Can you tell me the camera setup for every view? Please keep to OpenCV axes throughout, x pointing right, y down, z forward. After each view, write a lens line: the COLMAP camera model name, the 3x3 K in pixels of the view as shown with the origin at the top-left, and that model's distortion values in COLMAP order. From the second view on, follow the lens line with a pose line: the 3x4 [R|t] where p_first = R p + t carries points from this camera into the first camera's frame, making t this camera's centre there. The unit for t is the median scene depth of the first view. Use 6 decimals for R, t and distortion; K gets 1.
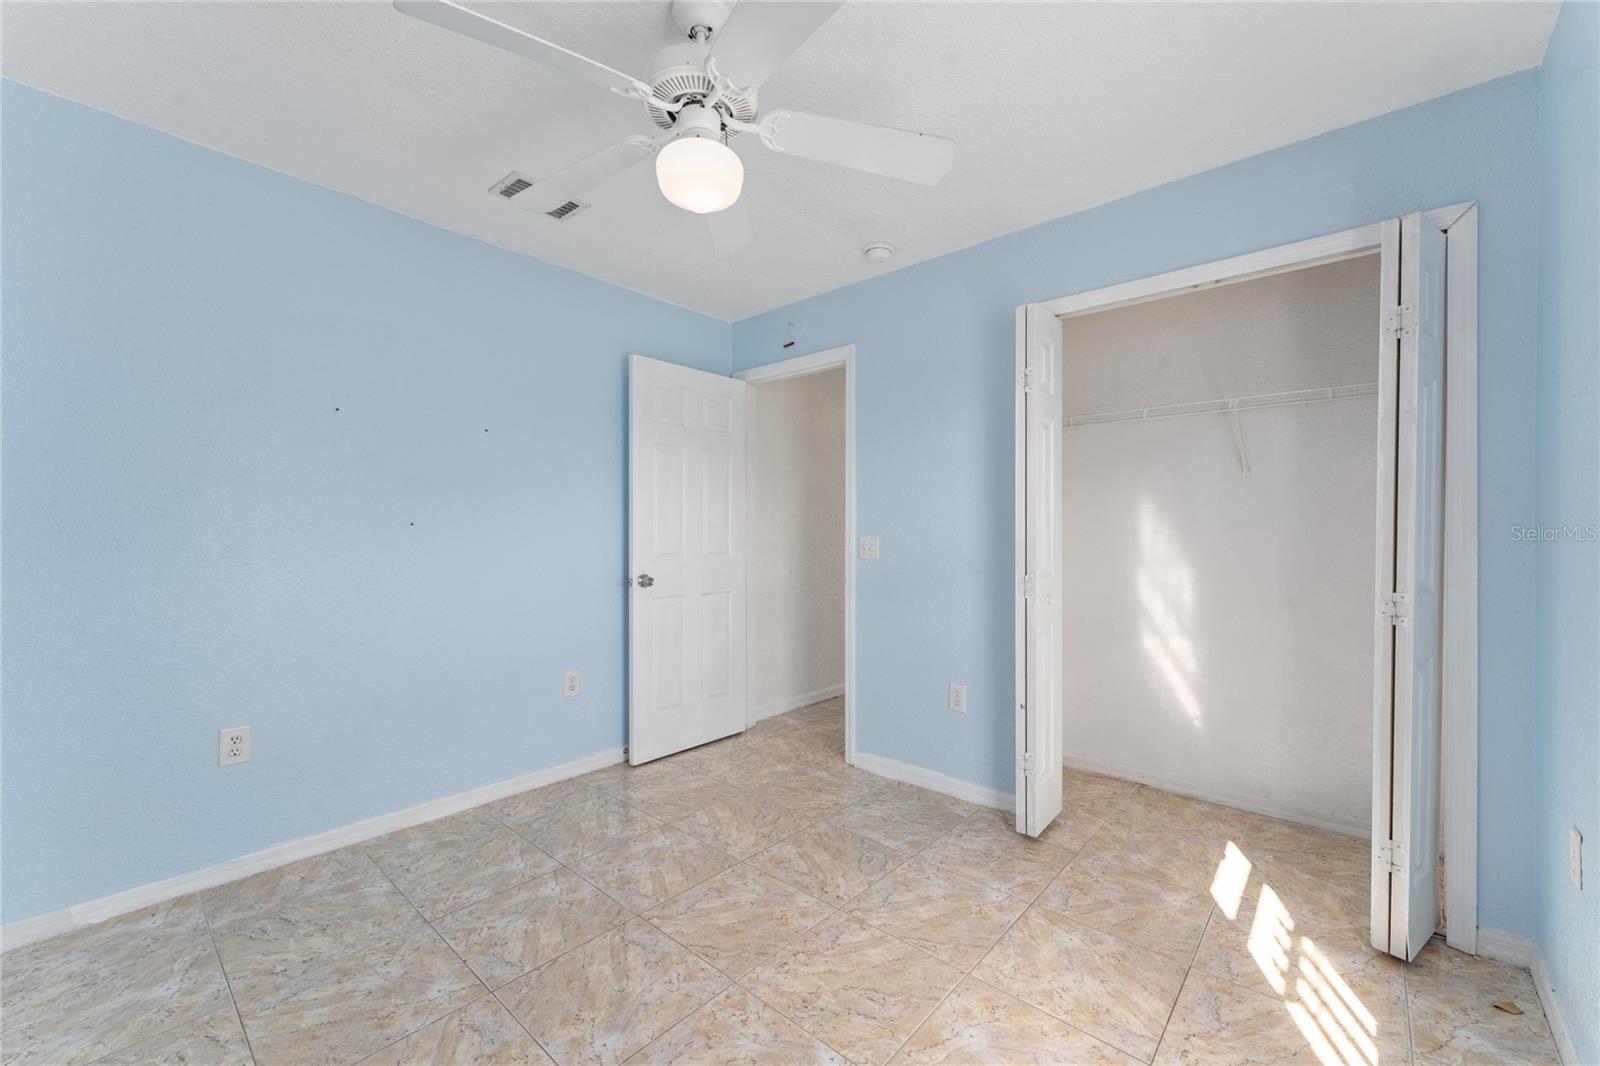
lens RADIAL K [[640.6, 0, 799.9], [0, 640.6, 536.0], [0, 0, 1]] dist [0.000856, 0.000339]
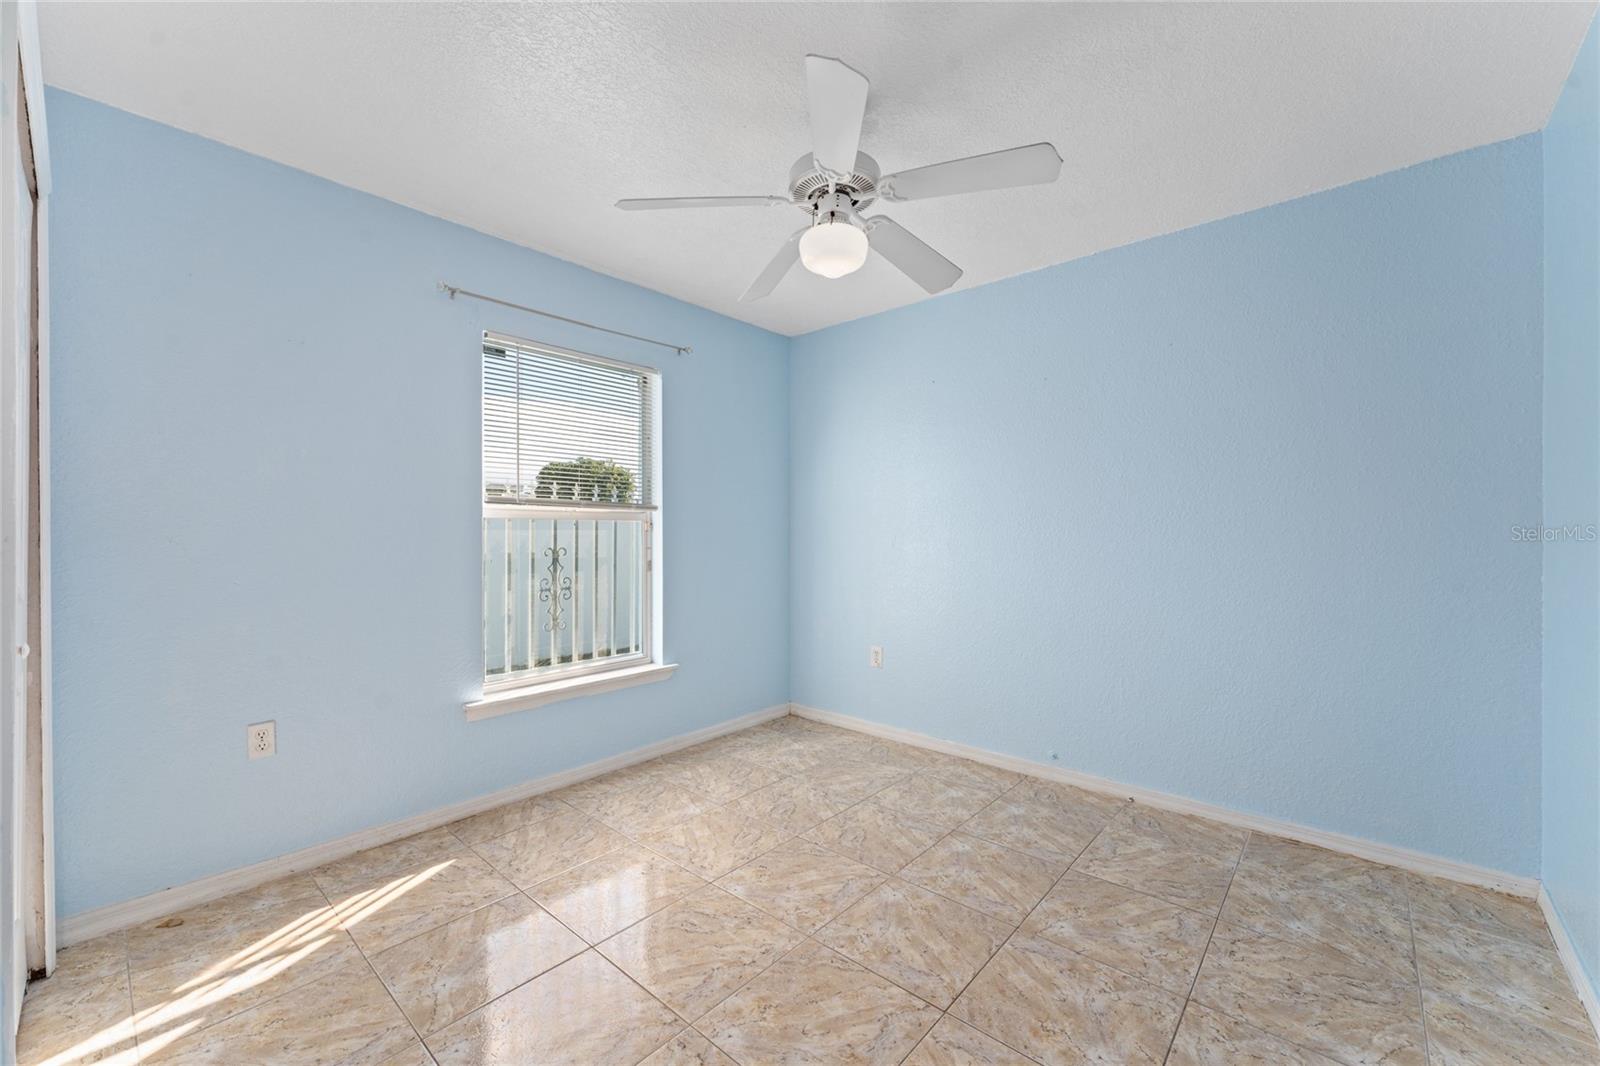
lens RADIAL K [[640.6, 0, 799.7], [0, 640.6, 534.1], [0, 0, 1]] dist [0.000856, 0.000339]
pose [[-0.999998, 0.001238, 0.001743, -0.084354], [0.001242, 0.999995, 0.002794, -0.006468], [-0.001739, 0.002796, -0.999995, 2.054459]]
